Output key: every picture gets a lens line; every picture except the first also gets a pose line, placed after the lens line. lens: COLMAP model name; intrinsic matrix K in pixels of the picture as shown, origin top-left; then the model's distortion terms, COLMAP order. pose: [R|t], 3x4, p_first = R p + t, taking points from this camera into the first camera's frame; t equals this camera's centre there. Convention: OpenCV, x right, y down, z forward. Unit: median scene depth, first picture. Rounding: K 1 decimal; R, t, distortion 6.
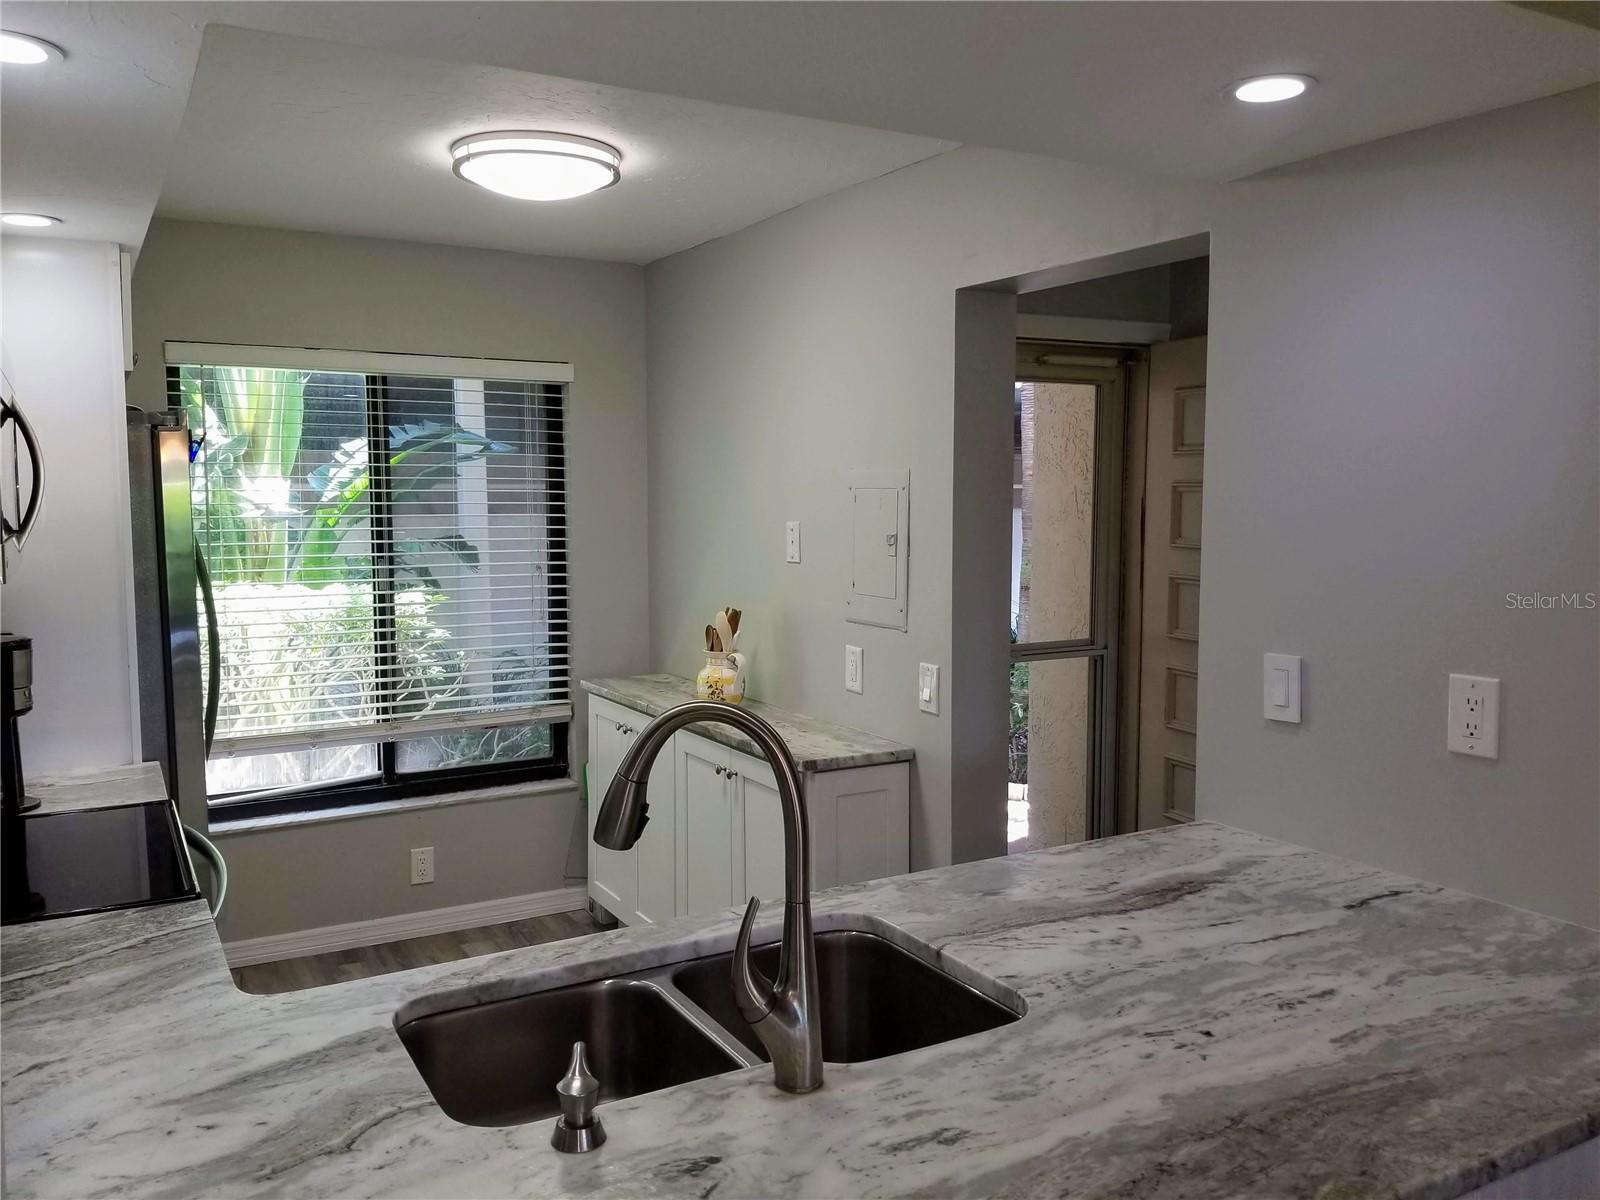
lens RADIAL K [[1247.7, 0, 773.7], [0, 1247.7, 585.9], [0, 0, 1]] dist [0.065165, -0.112215]
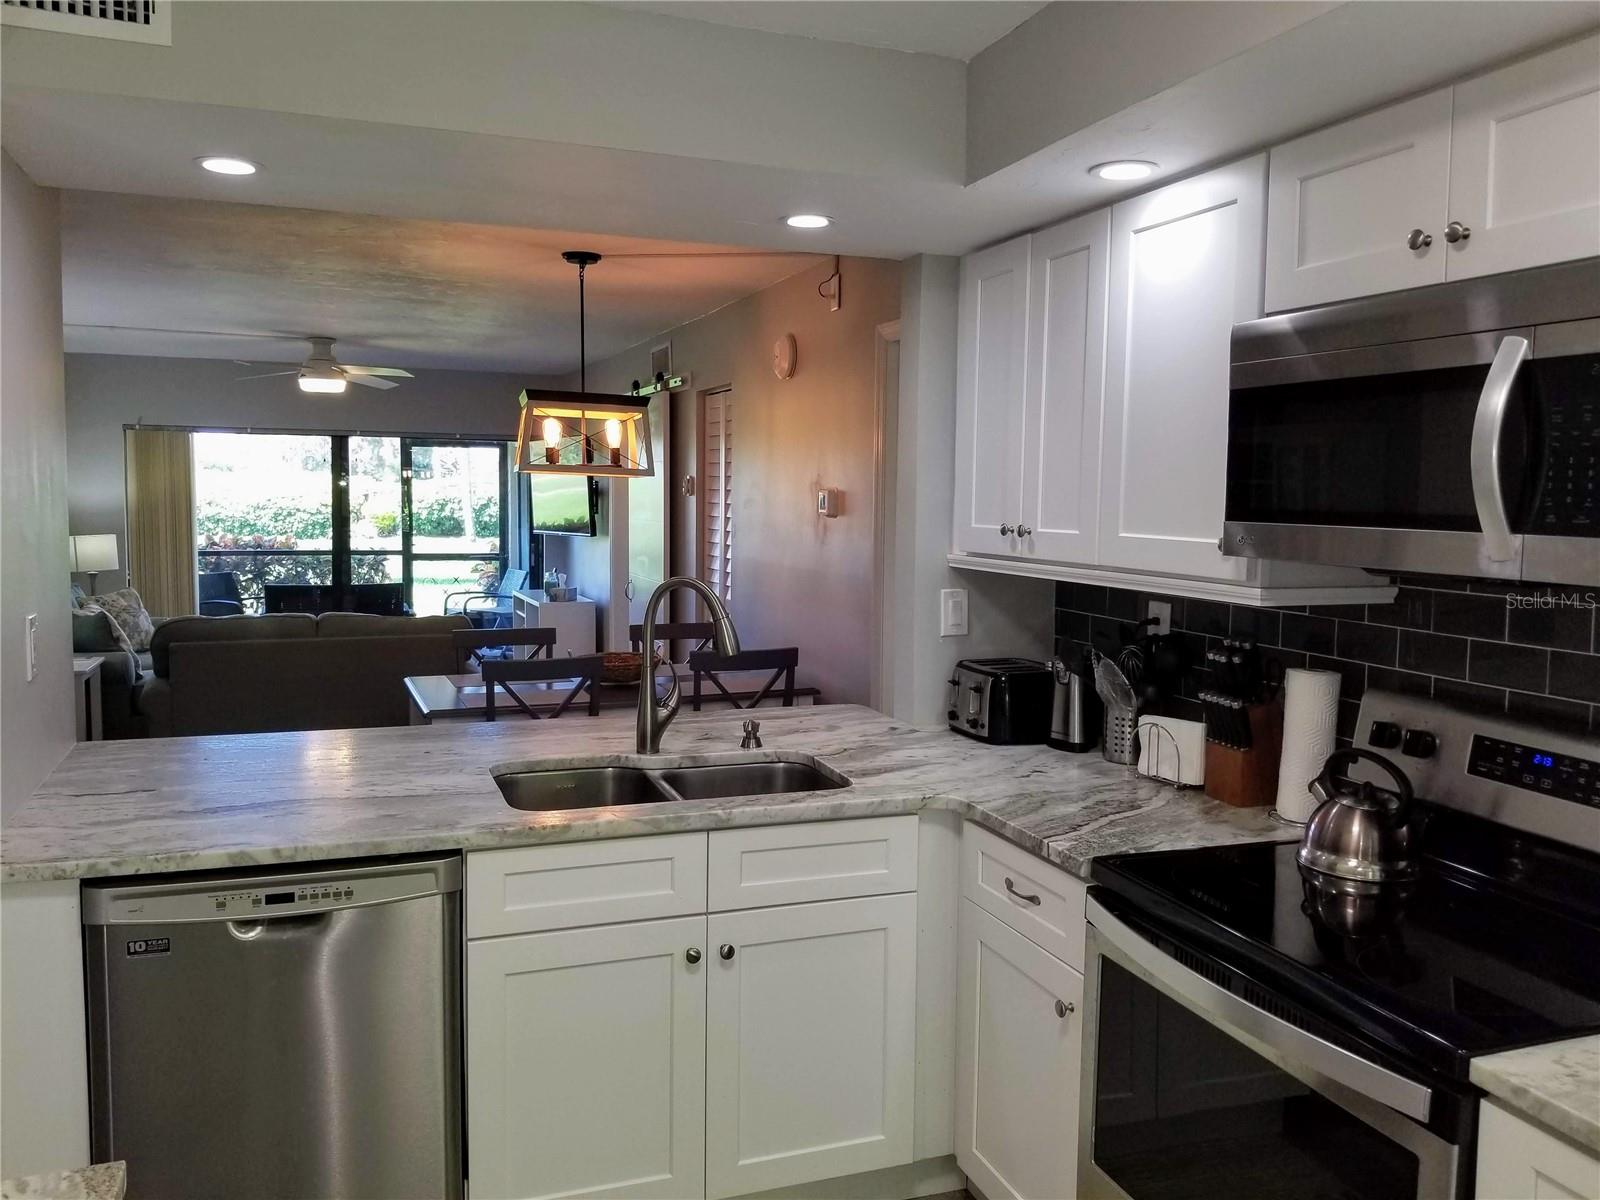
lens RADIAL K [[1252.6, 0, 800.0], [0, 1252.6, 600.0], [0, 0, 1]] dist [0.069452, -0.117901]
pose [[-0.989892, -0.022045, 0.140101, -0.395660], [0.001737, 0.985887, 0.167400, -0.159736], [-0.141814, 0.165952, -0.975884, 2.241122]]
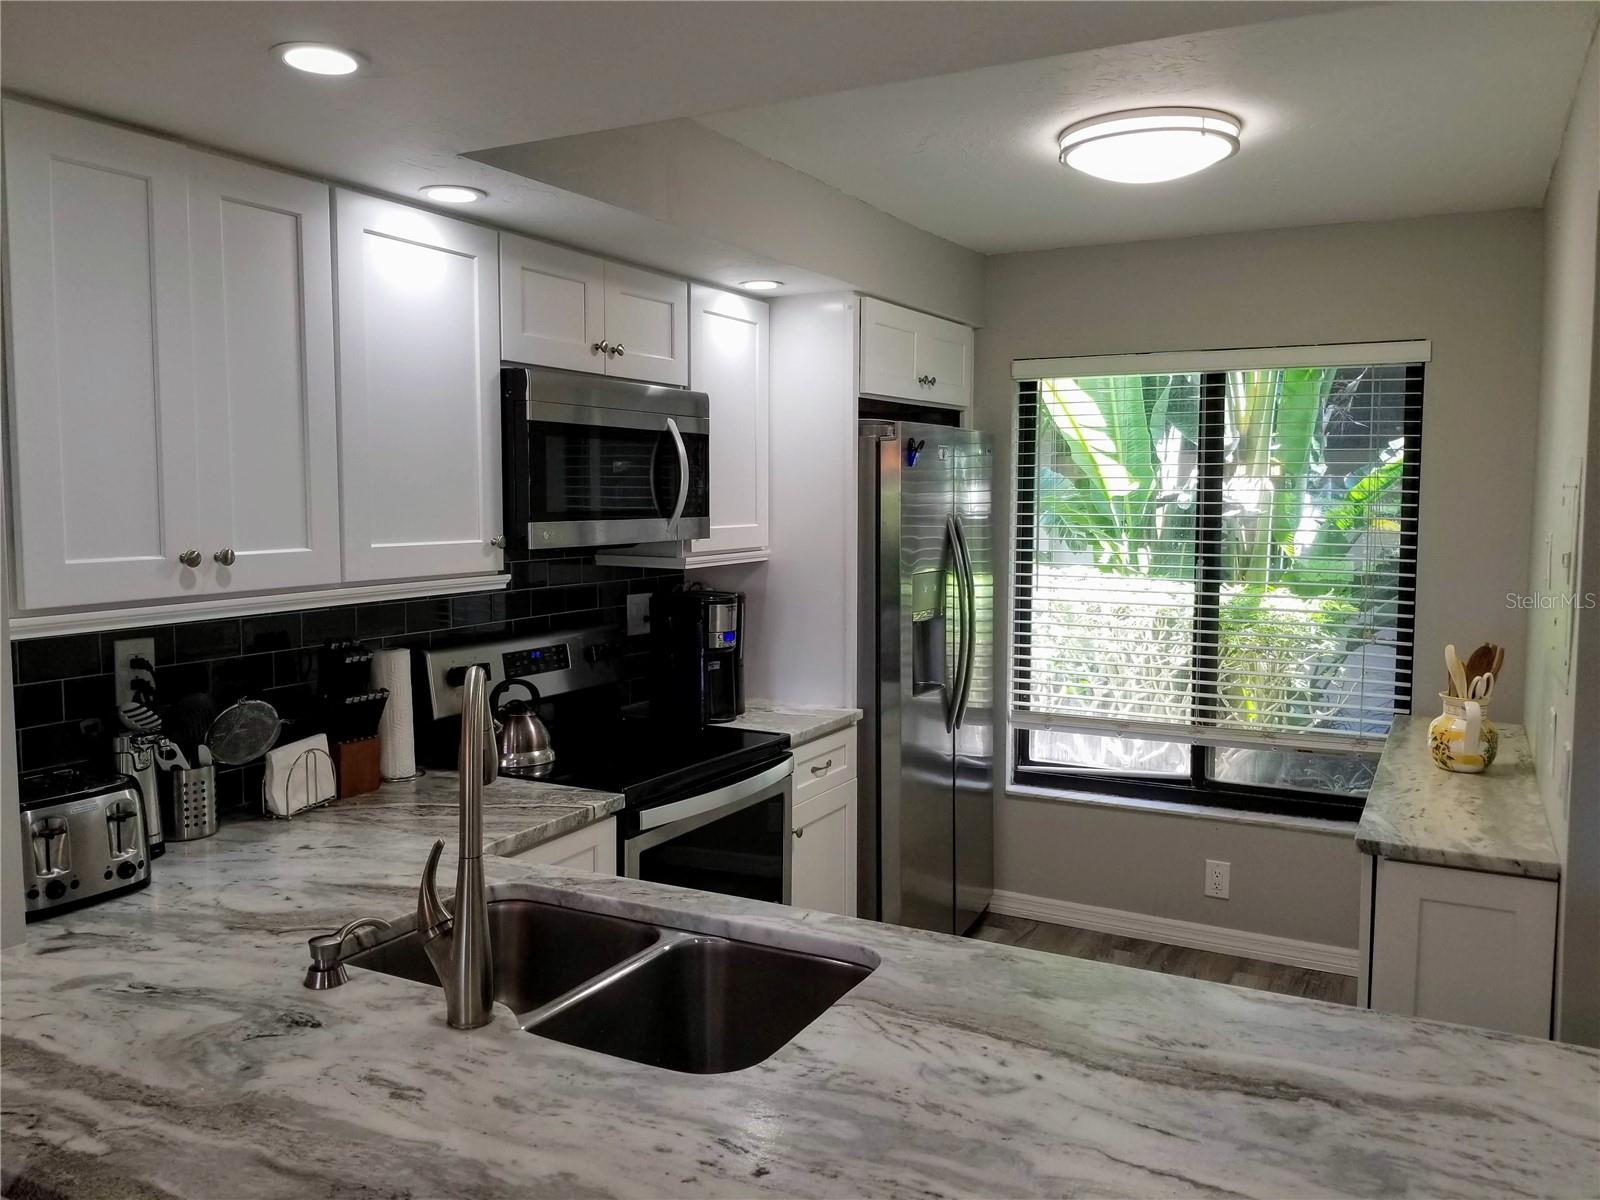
lens RADIAL K [[1245.2, 0, 798.4], [0, 1245.2, 581.6], [0, 0, 1]] dist [0.062677, -0.106596]
pose [[0.549127, 0.065640, -0.833157, 0.802900], [-0.069769, 0.997031, 0.032566, -0.033737], [0.832822, 0.040245, 0.552077, 0.462031]]
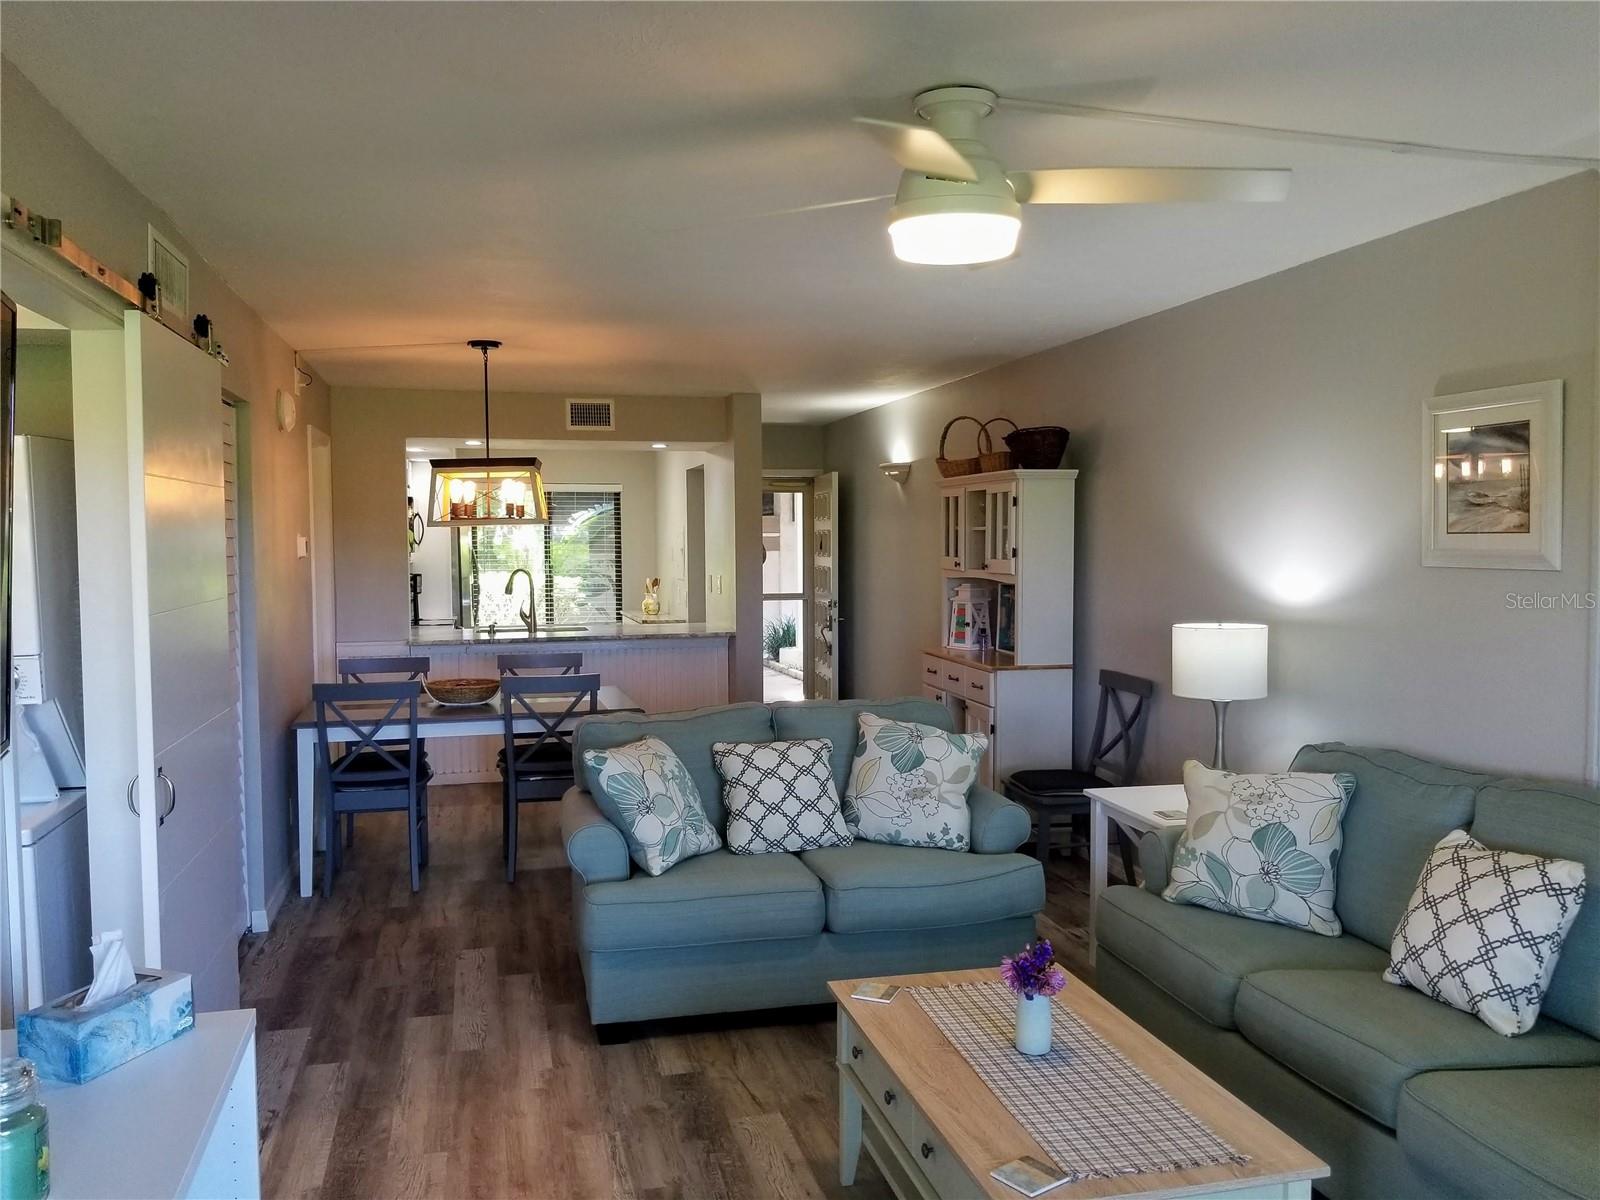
lens RADIAL K [[1225.6, 0, 800.5], [0, 1225.6, 648.5], [0, 0, 1]] dist [0.122559, -0.259626]
pose [[0.964929, 0.015121, -0.262076, 2.080601], [-0.012623, 0.999857, 0.011214, 0.295357], [0.262208, -0.007513, 0.964982, -3.207412]]
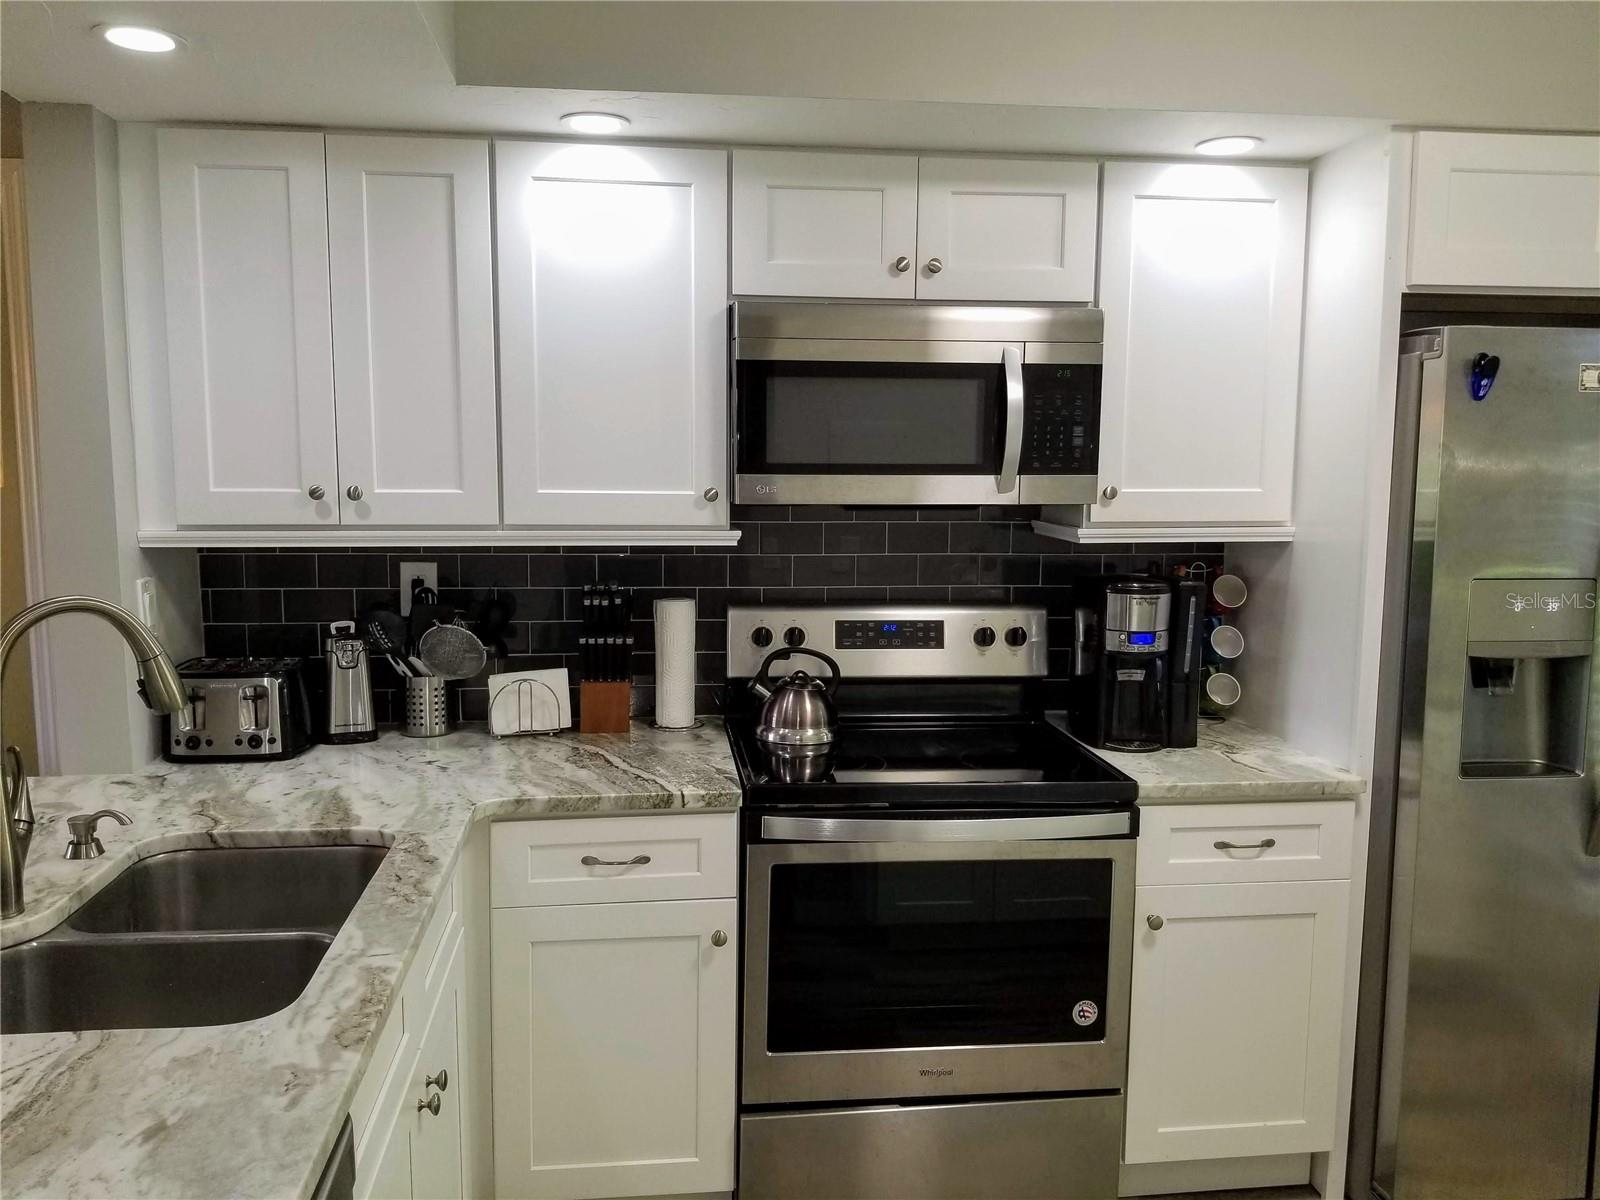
lens RADIAL K [[1252.6, 0, 800.0], [0, 1252.6, 600.0], [0, 0, 1]] dist [0.069452, -0.117901]
pose [[-0.361512, 0.113518, -0.925431, 0.621569], [-0.081054, 0.984976, 0.152485, -0.111546], [0.928838, 0.130135, -0.346880, 1.569120]]
